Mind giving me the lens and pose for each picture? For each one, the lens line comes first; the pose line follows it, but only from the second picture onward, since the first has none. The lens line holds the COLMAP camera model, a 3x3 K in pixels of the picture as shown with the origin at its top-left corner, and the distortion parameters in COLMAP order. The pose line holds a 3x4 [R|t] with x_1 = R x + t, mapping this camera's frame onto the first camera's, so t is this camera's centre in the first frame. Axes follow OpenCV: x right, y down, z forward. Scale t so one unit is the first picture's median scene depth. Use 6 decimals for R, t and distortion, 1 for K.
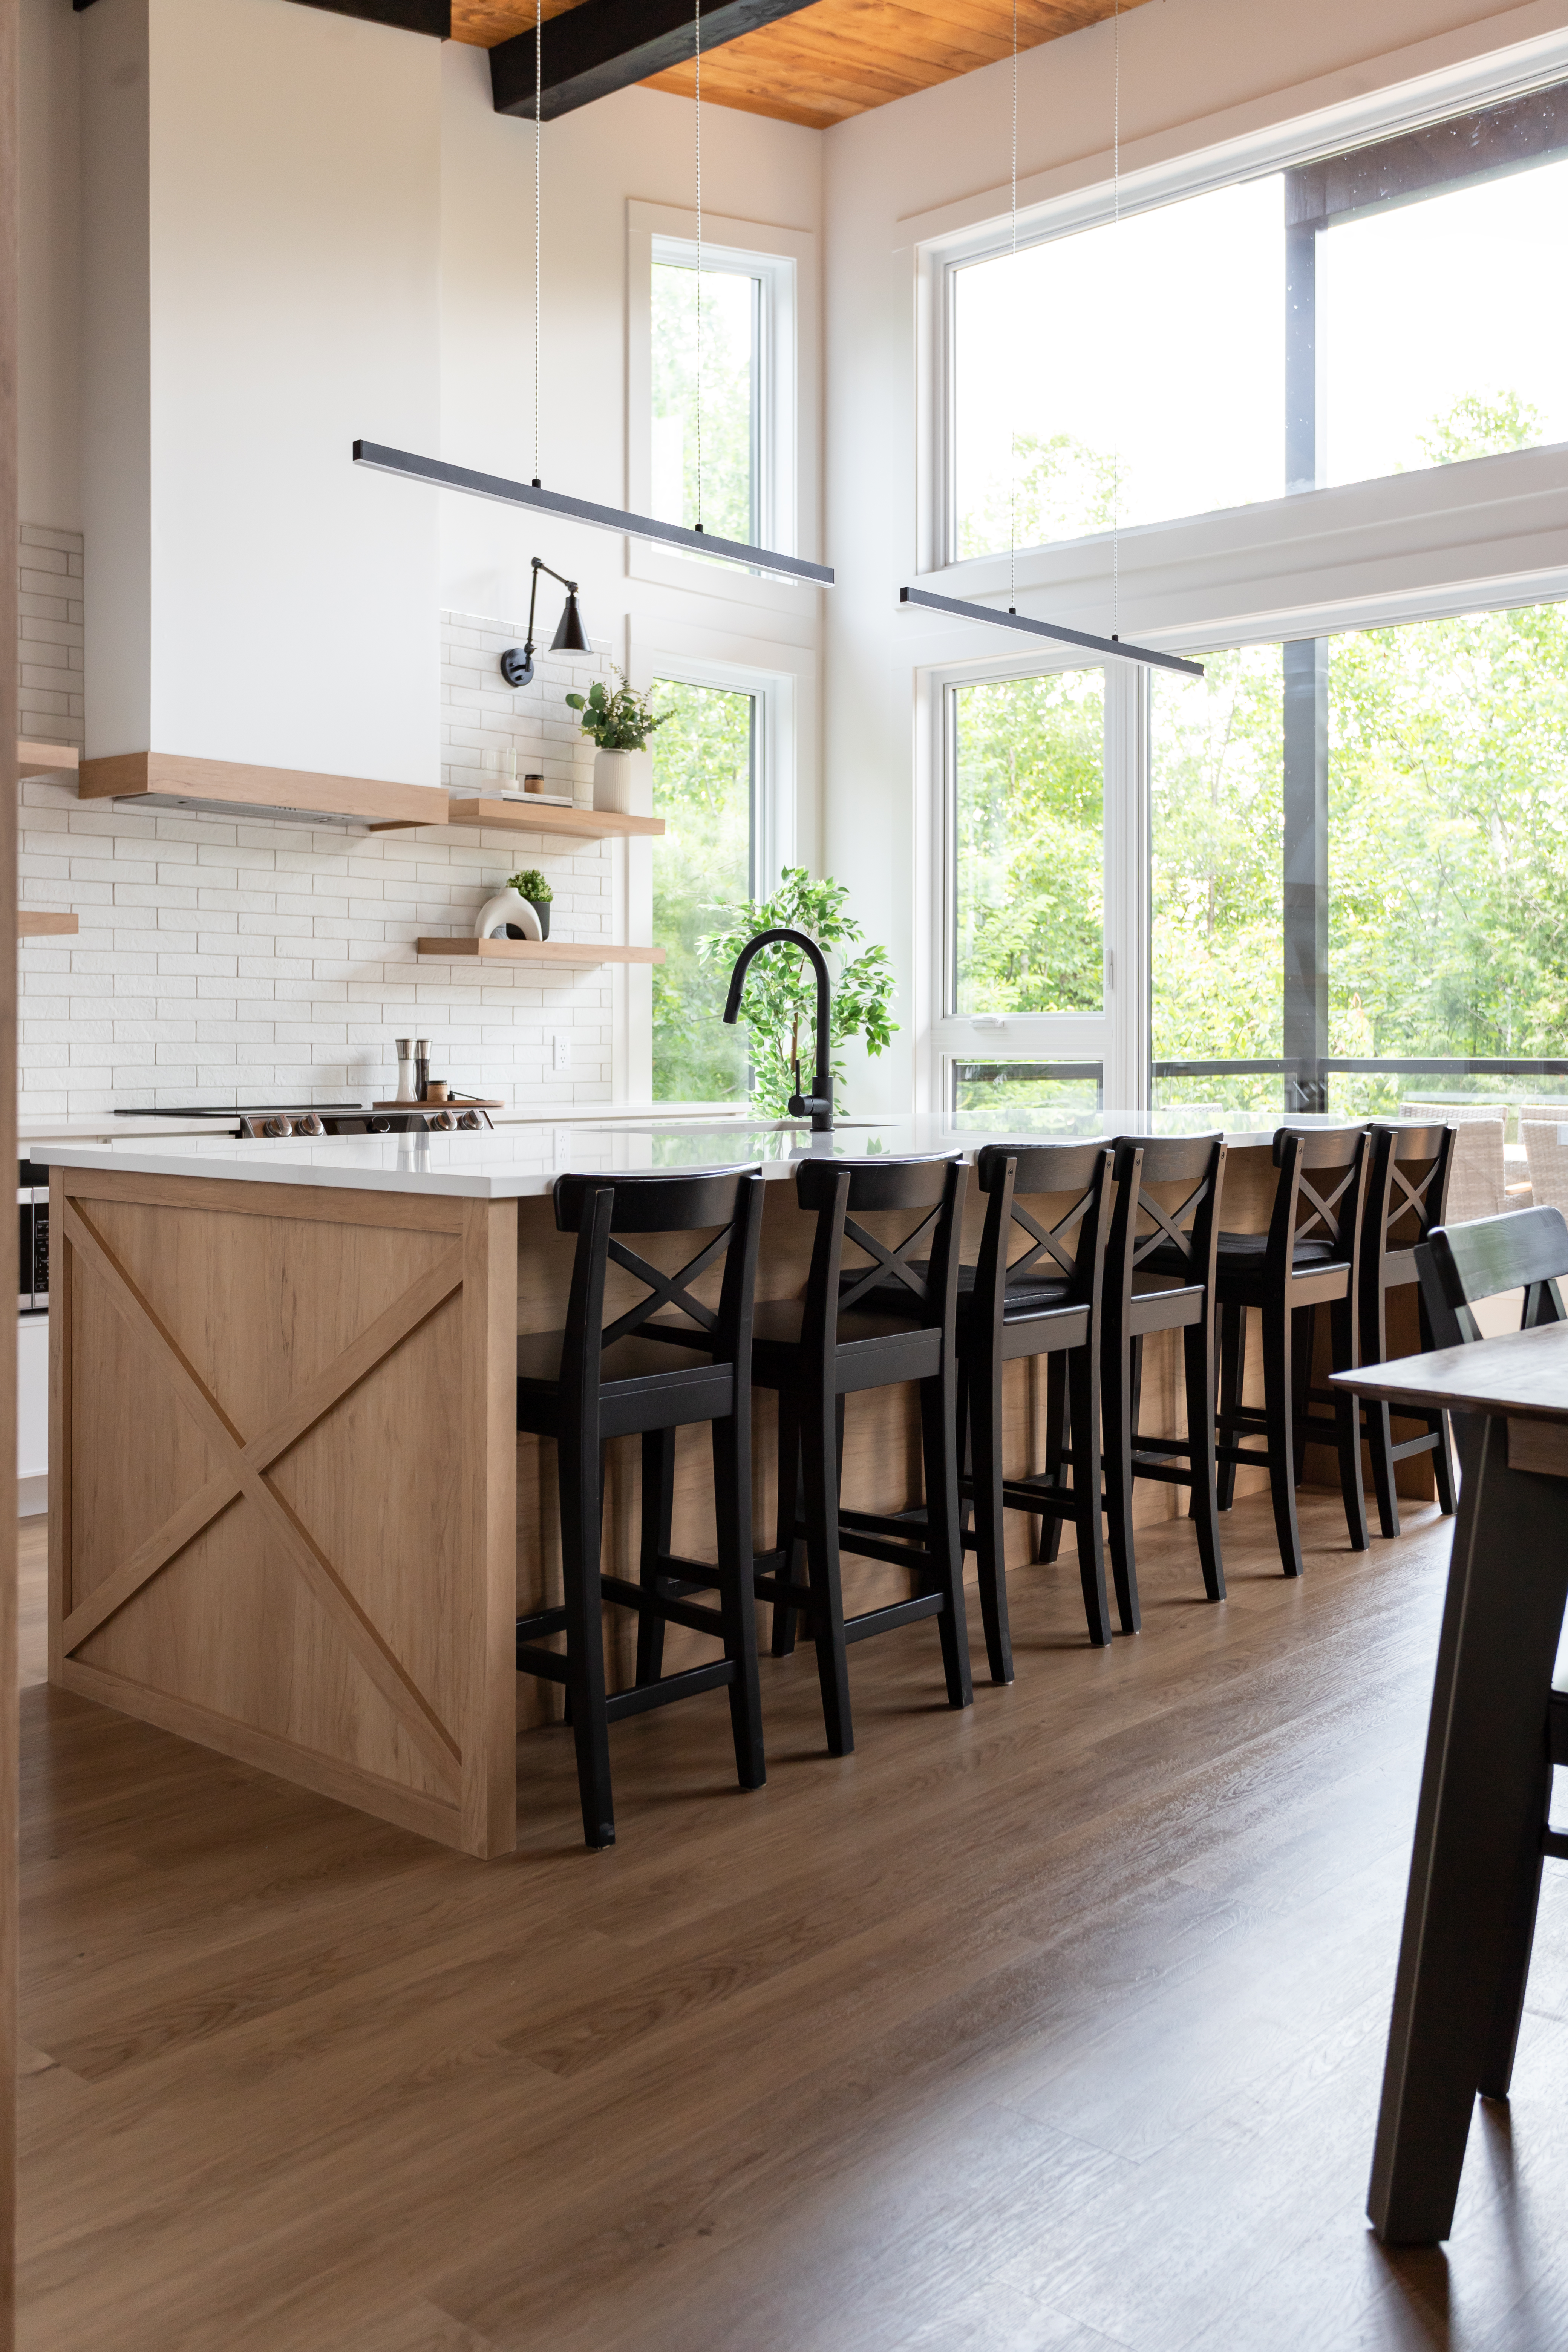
lens RADIAL K [[2101.3, 0, 786.7], [0, 2101.3, 1081.0], [0, 0, 1]] dist [-0.002838, 0.002608]
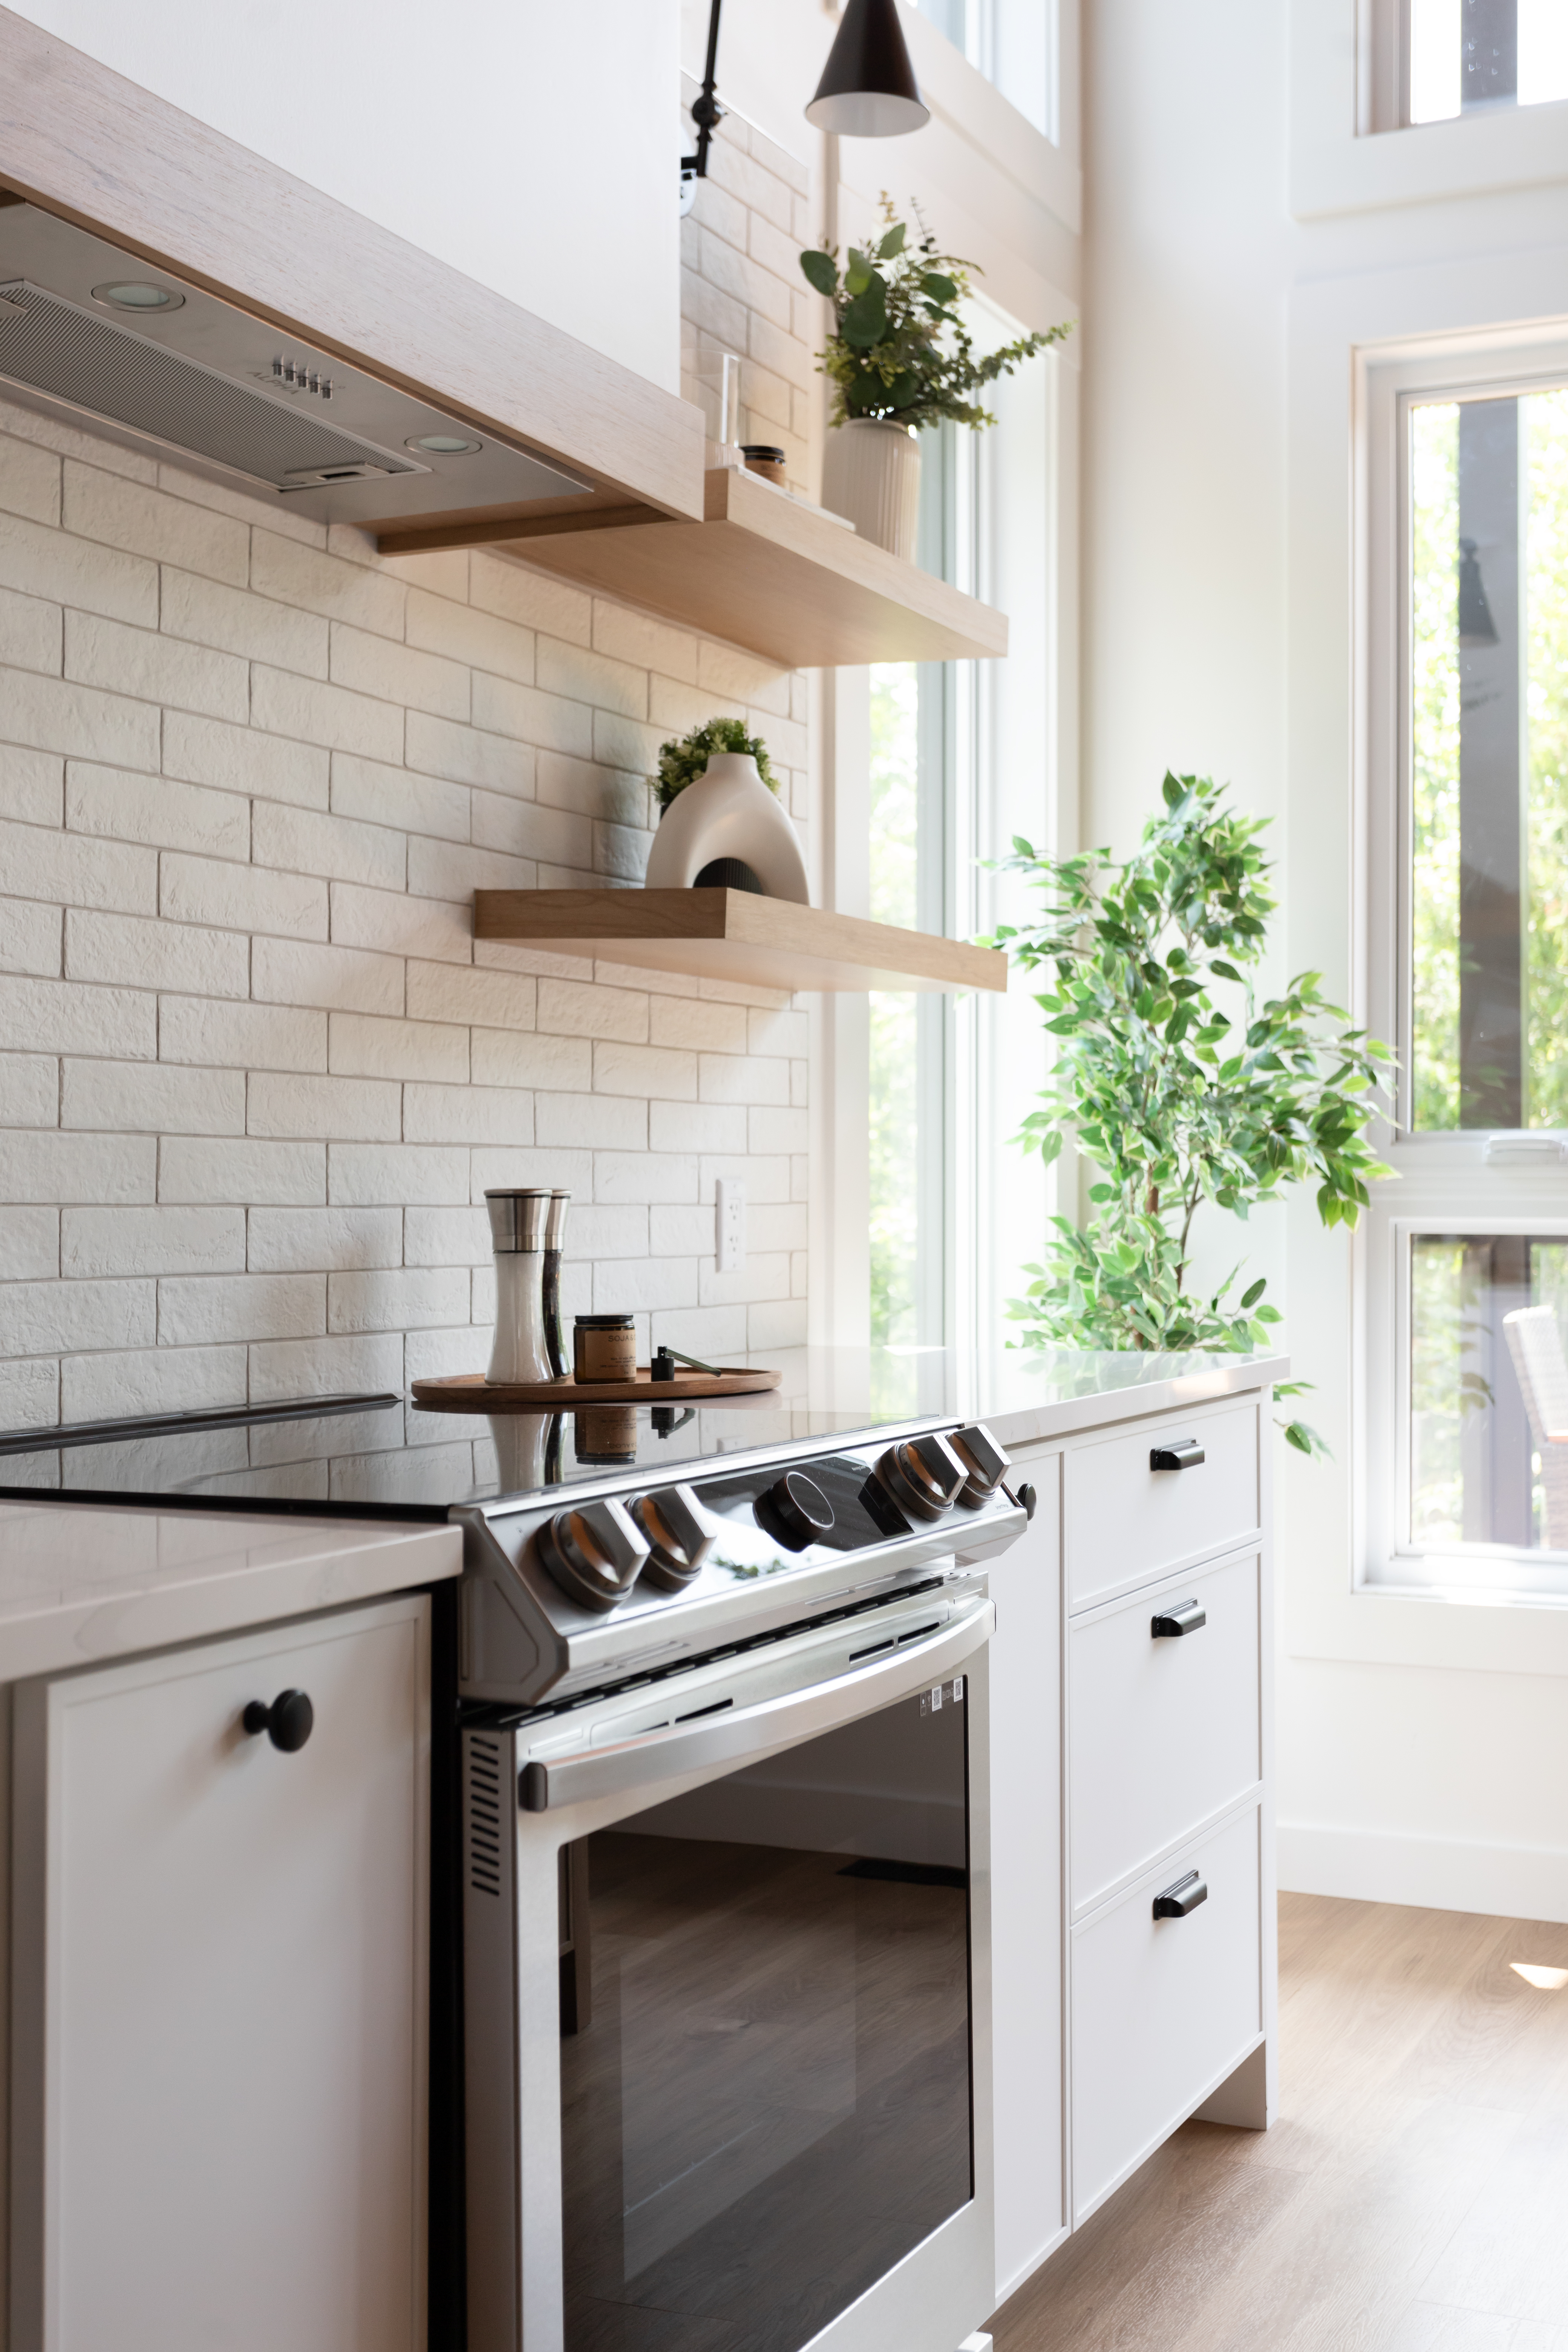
lens RADIAL K [[2682.2, 0, 705.9], [0, 2682.2, 1175.2], [0, 0, 1]] dist [0.035761, 0.000000]
pose [[0.960029, -0.000193, 0.279899, -0.285599], [0.006761, 0.999724, -0.022499, -0.013377], [-0.279818, 0.023492, 0.959766, 0.629428]]
